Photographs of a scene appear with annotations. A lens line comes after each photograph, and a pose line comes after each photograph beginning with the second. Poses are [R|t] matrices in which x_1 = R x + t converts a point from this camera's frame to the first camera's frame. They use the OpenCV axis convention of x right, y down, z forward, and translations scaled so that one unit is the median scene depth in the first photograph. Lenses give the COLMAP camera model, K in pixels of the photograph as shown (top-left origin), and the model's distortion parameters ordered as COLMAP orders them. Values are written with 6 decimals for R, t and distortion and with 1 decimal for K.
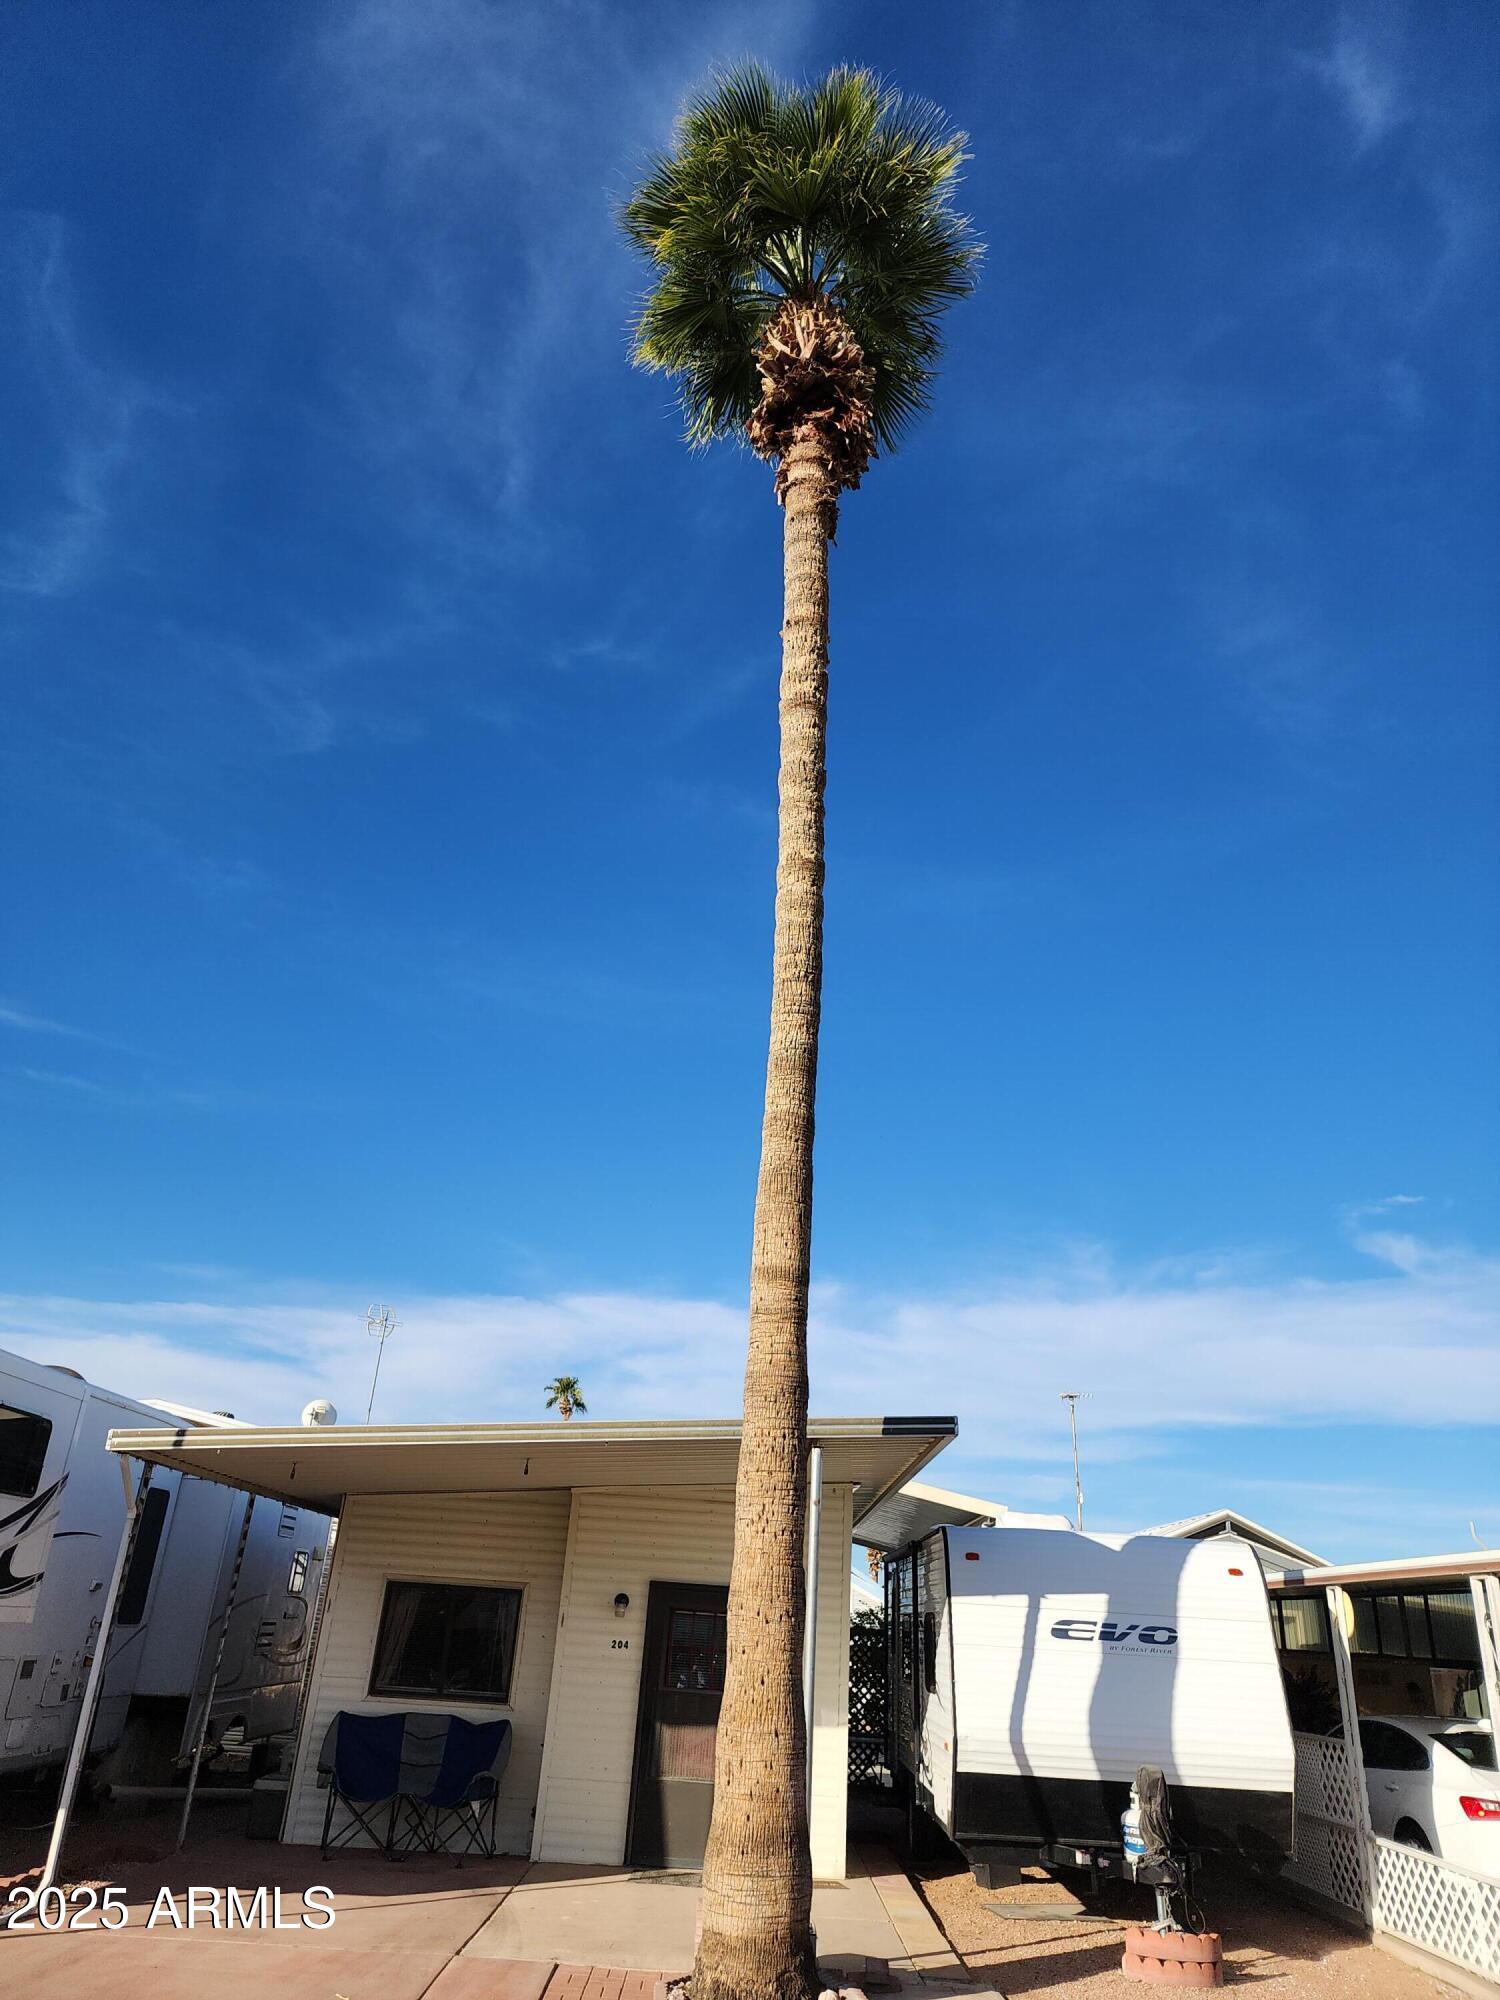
lens RADIAL K [[1316.8, 0, 742.8], [0, 1316.8, 1020.5], [0, 0, 1]] dist [0.065288, -0.053631]
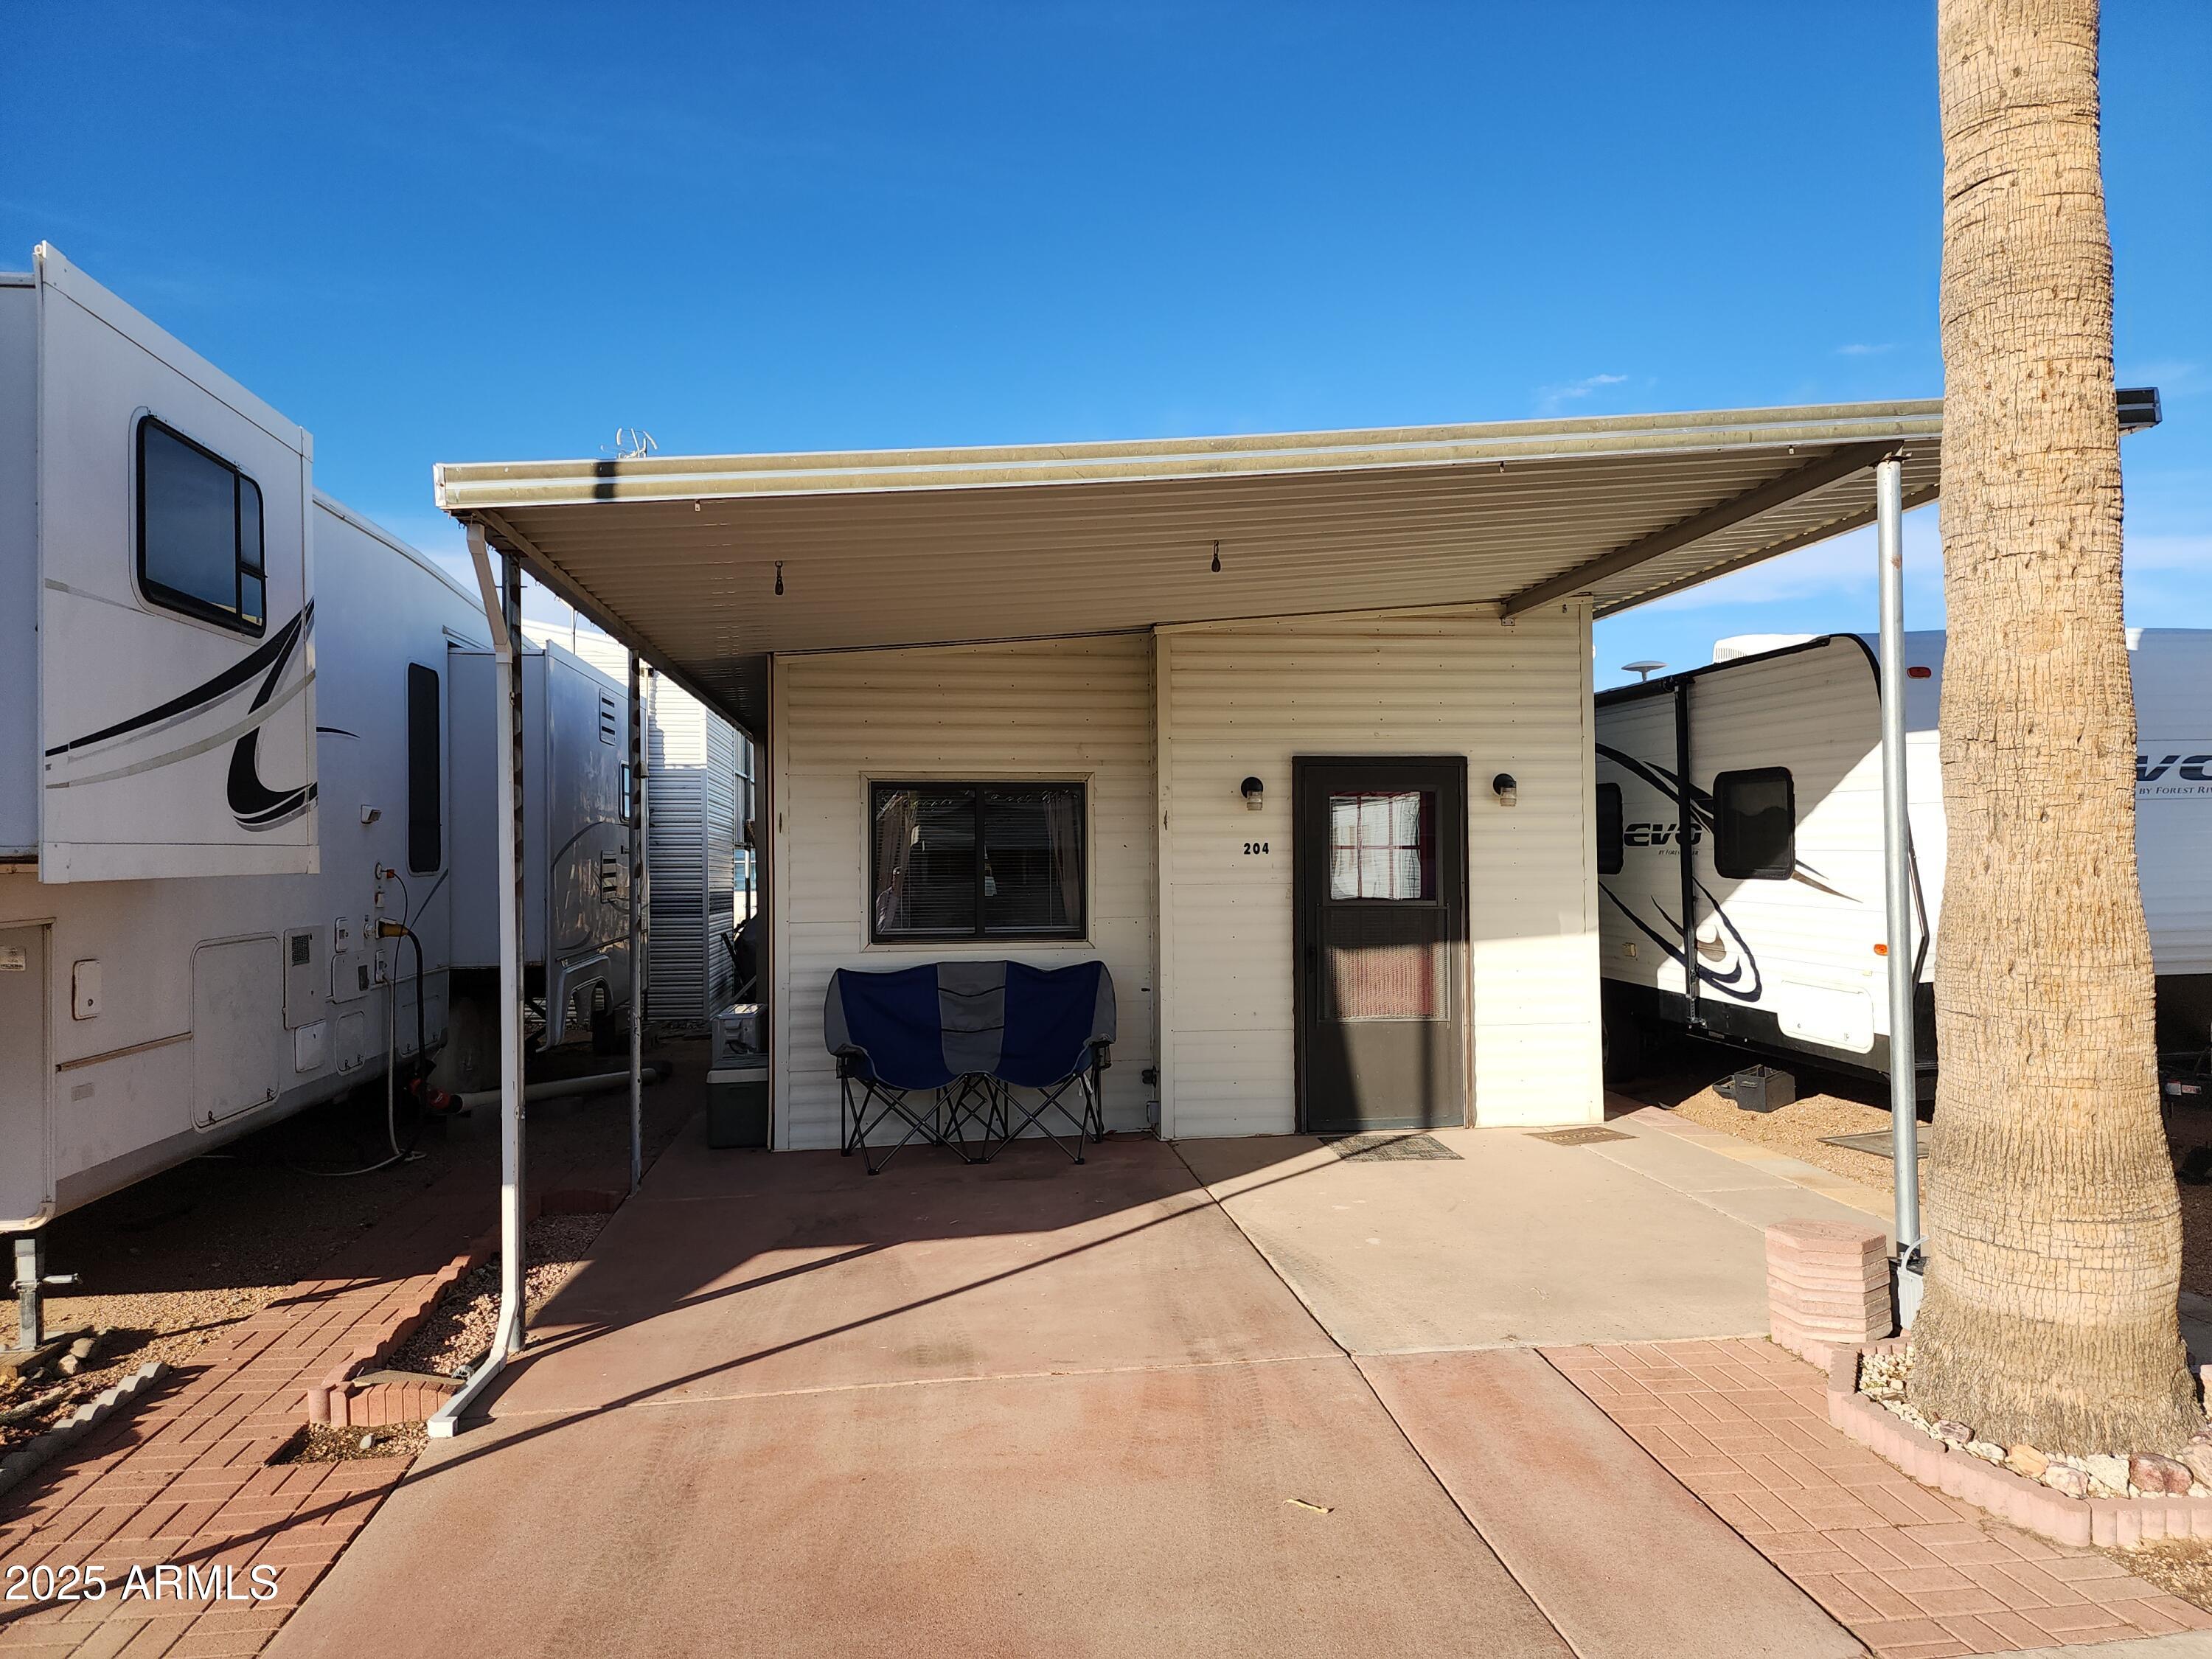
lens RADIAL K [[1440.9, 0, 1095.0], [0, 1440.9, 823.7], [0, 0, 1]] dist [0.101103, -0.101986]
pose [[0.989713, -0.066863, 0.126479, -0.284325], [0.010361, 0.915244, 0.402766, 0.192478], [-0.142689, -0.397313, 0.906522, 0.420484]]
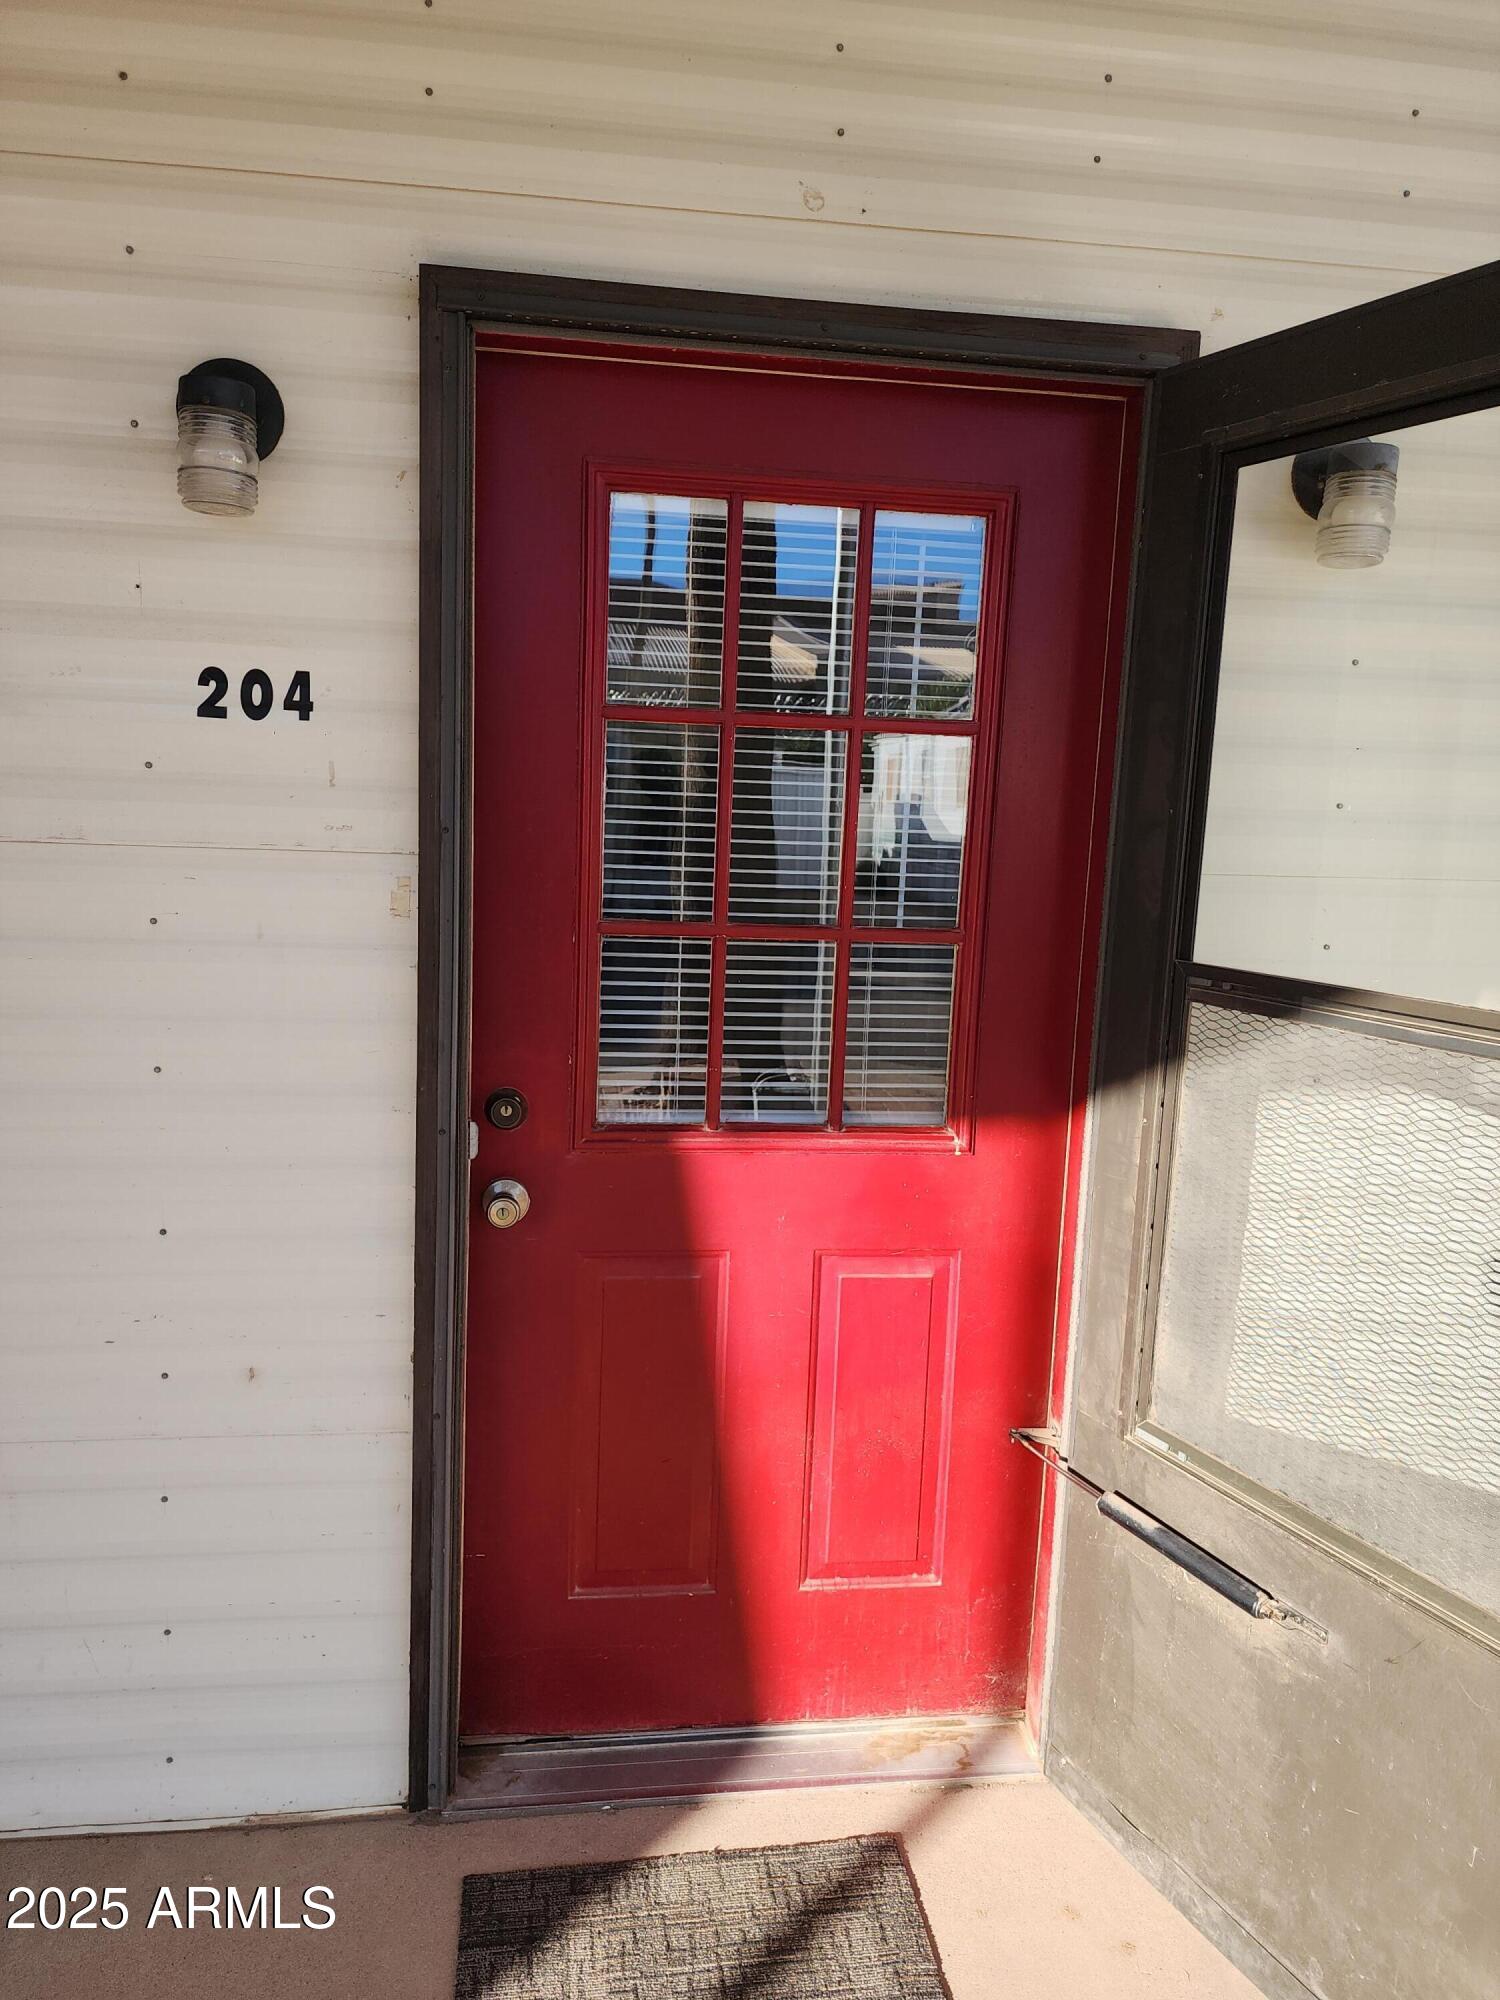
lens RADIAL K [[1302.8, 0, 750.0], [0, 1302.8, 1000.0], [0, 0, 1]] dist [0.101103, -0.101986]
pose [[0.994078, -0.047468, 0.097752, -0.059502], [-0.015259, 0.829662, 0.558058, 0.456726], [-0.107591, -0.556244, 0.824025, 0.943225]]
